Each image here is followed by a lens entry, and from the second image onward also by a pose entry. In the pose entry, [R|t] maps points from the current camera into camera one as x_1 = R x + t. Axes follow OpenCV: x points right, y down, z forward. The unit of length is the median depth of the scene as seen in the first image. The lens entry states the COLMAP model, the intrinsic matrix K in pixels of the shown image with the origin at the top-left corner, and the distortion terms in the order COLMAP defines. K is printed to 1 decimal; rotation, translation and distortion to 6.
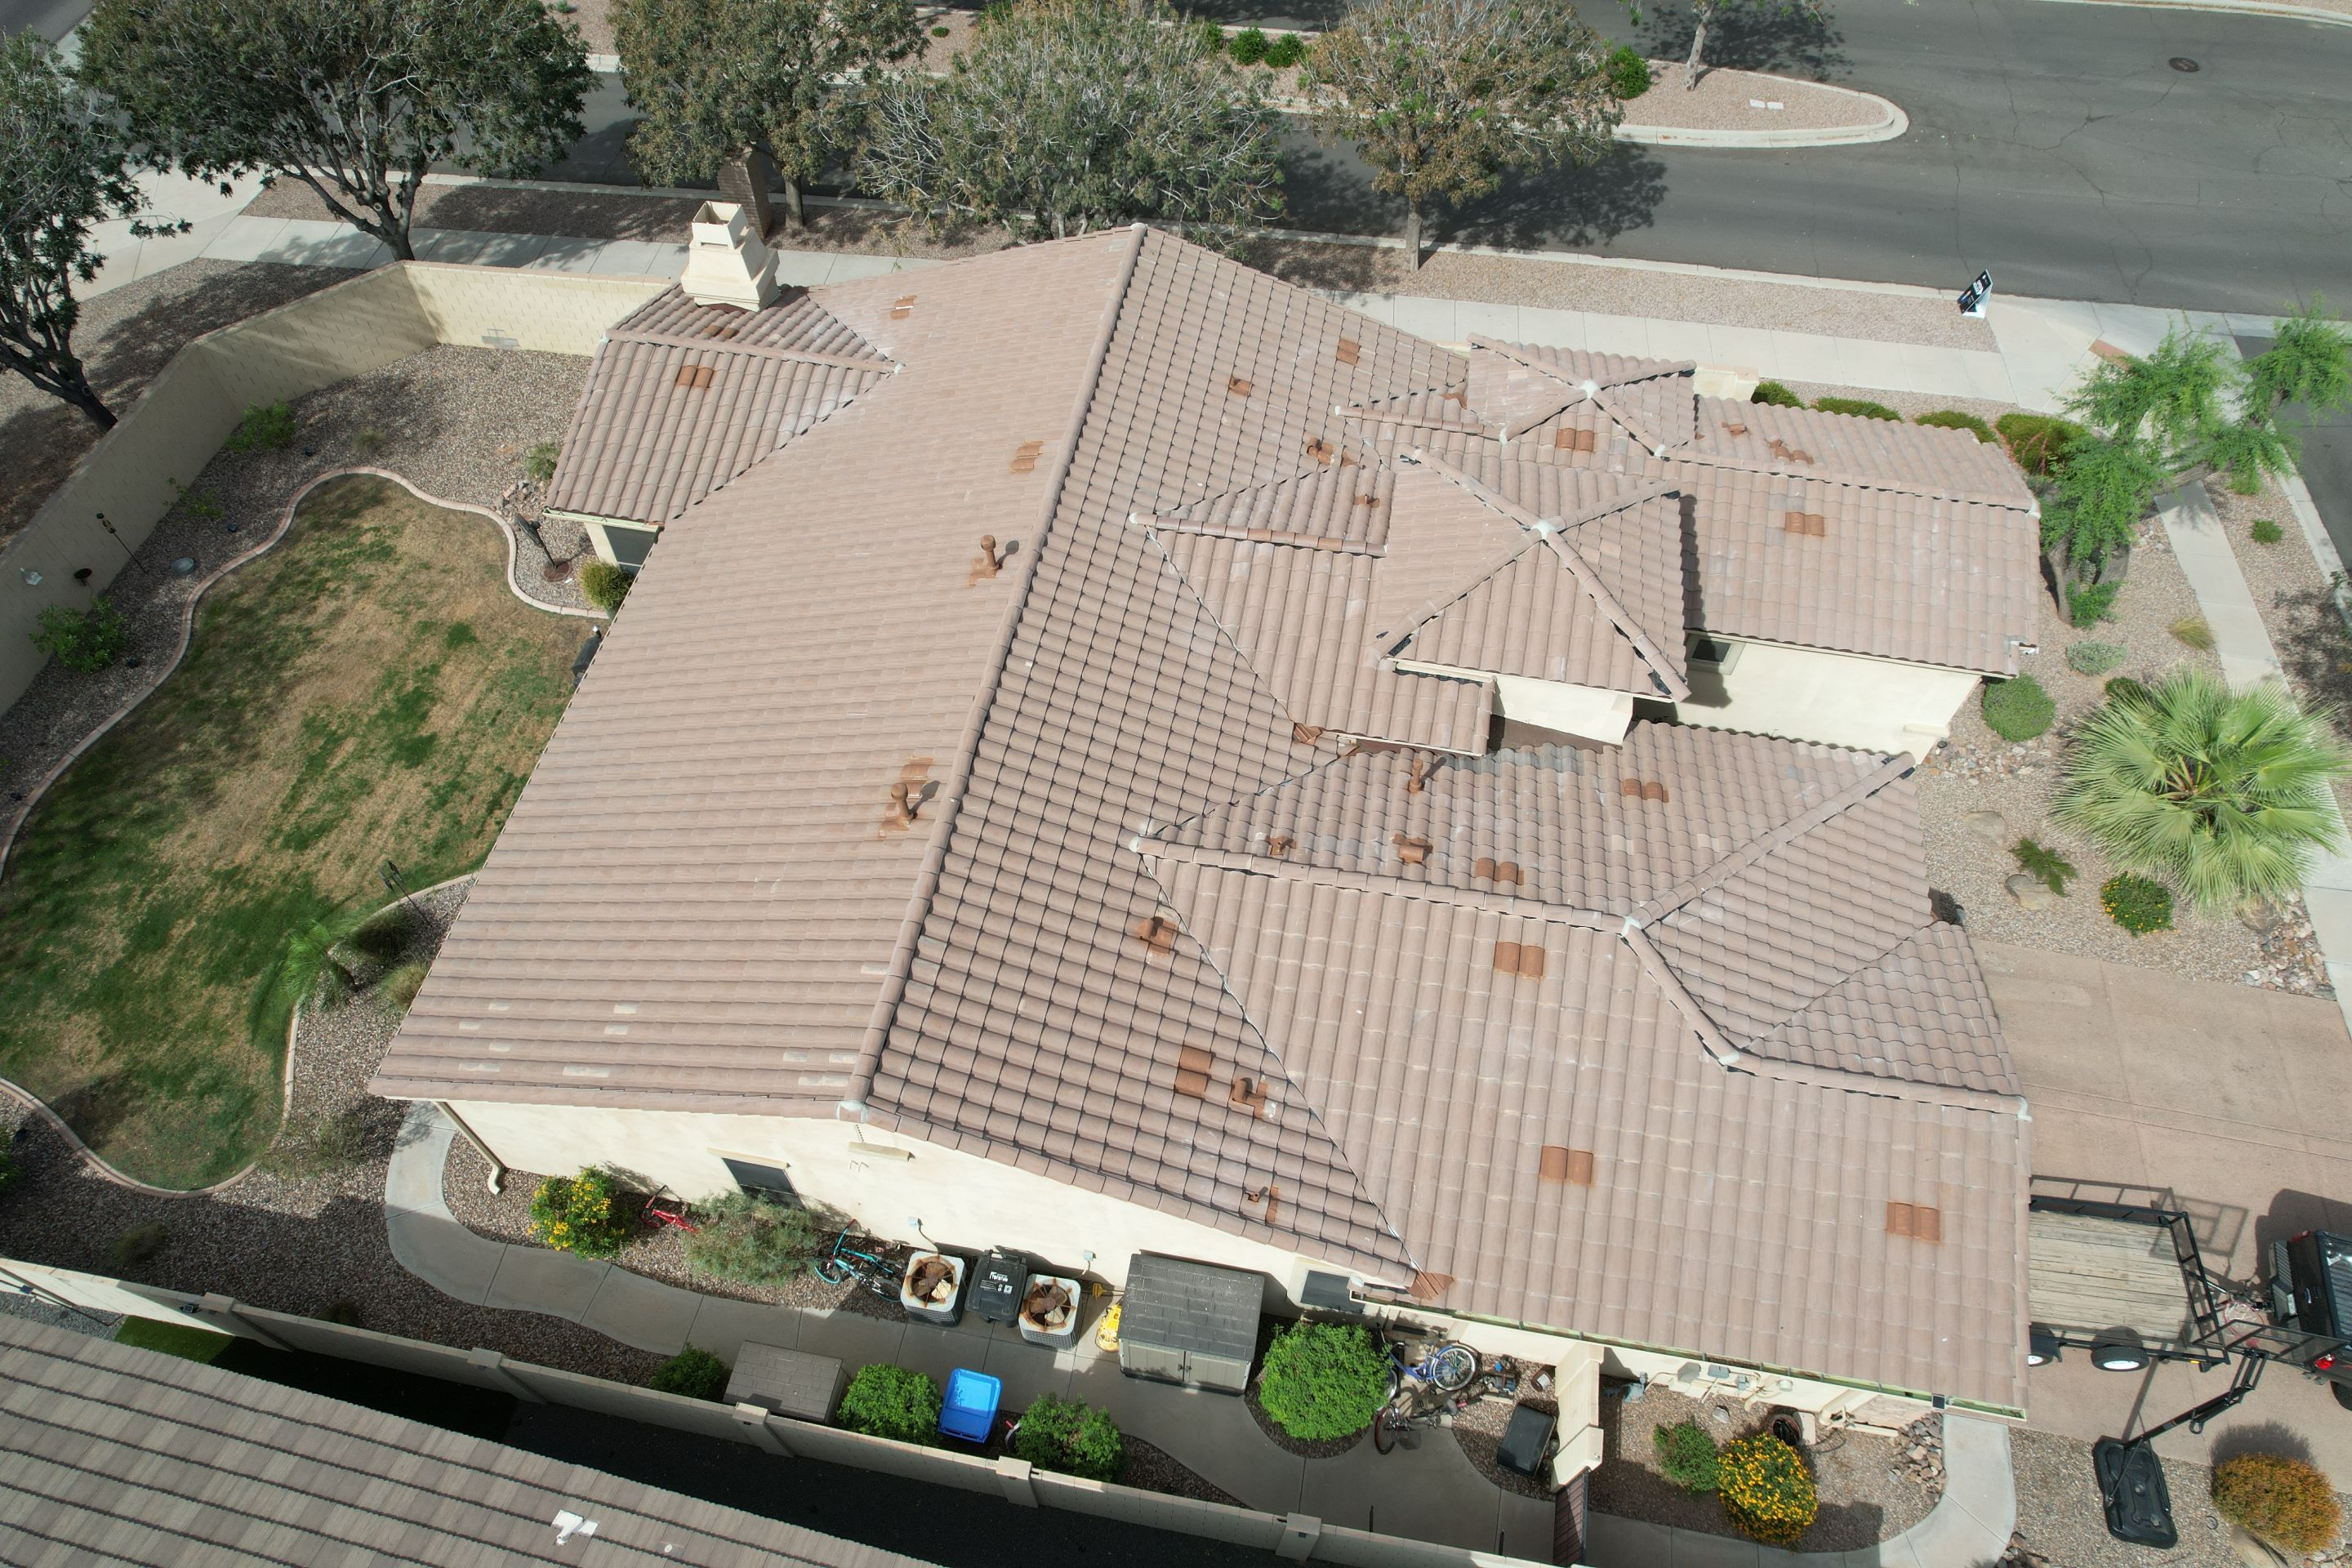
lens RADIAL K [[1500.5, 0, 1164.6], [0, 1500.5, 795.7], [0, 0, 1]] dist [-0.077006, 0.069361]
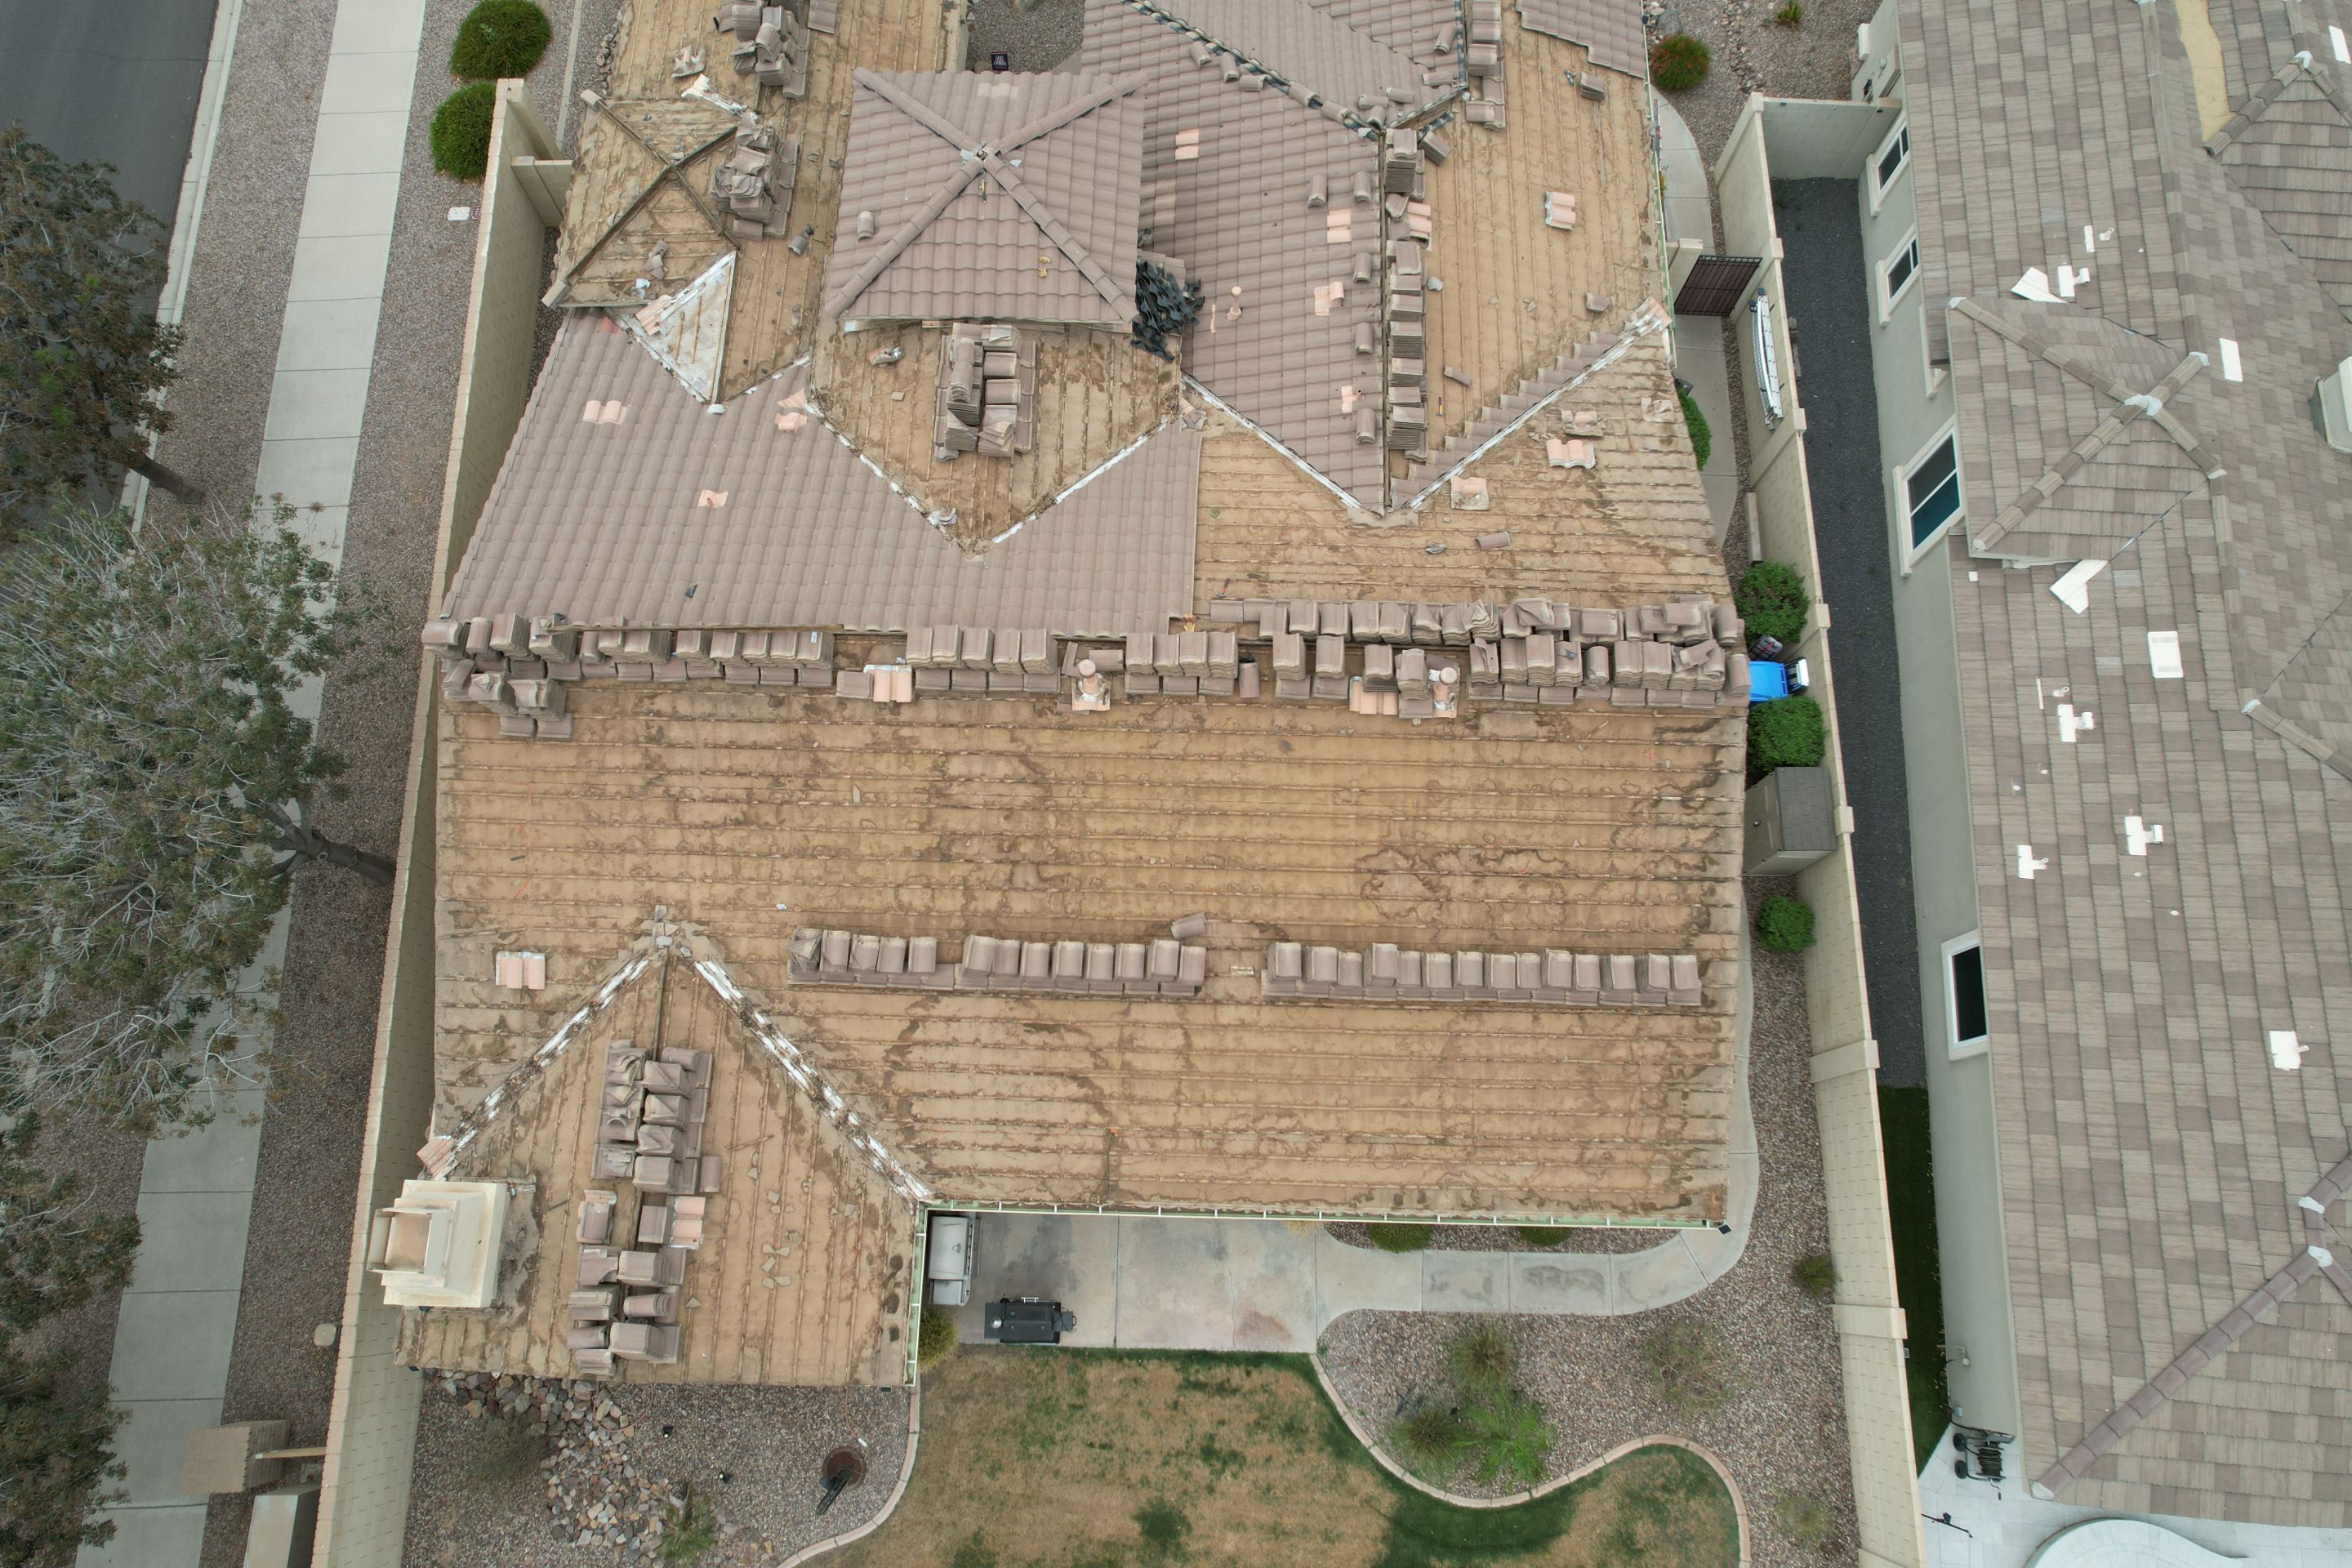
lens RADIAL K [[1500.5, 0, 1166.9], [0, 1500.5, 801.5], [0, 0, 1]] dist [-0.077006, 0.069361]
pose [[-0.154395, -0.946187, 0.284417, -0.374584], [0.801784, 0.048221, 0.595665, -0.543385], [-0.577325, 0.320009, 0.751193, 0.281385]]
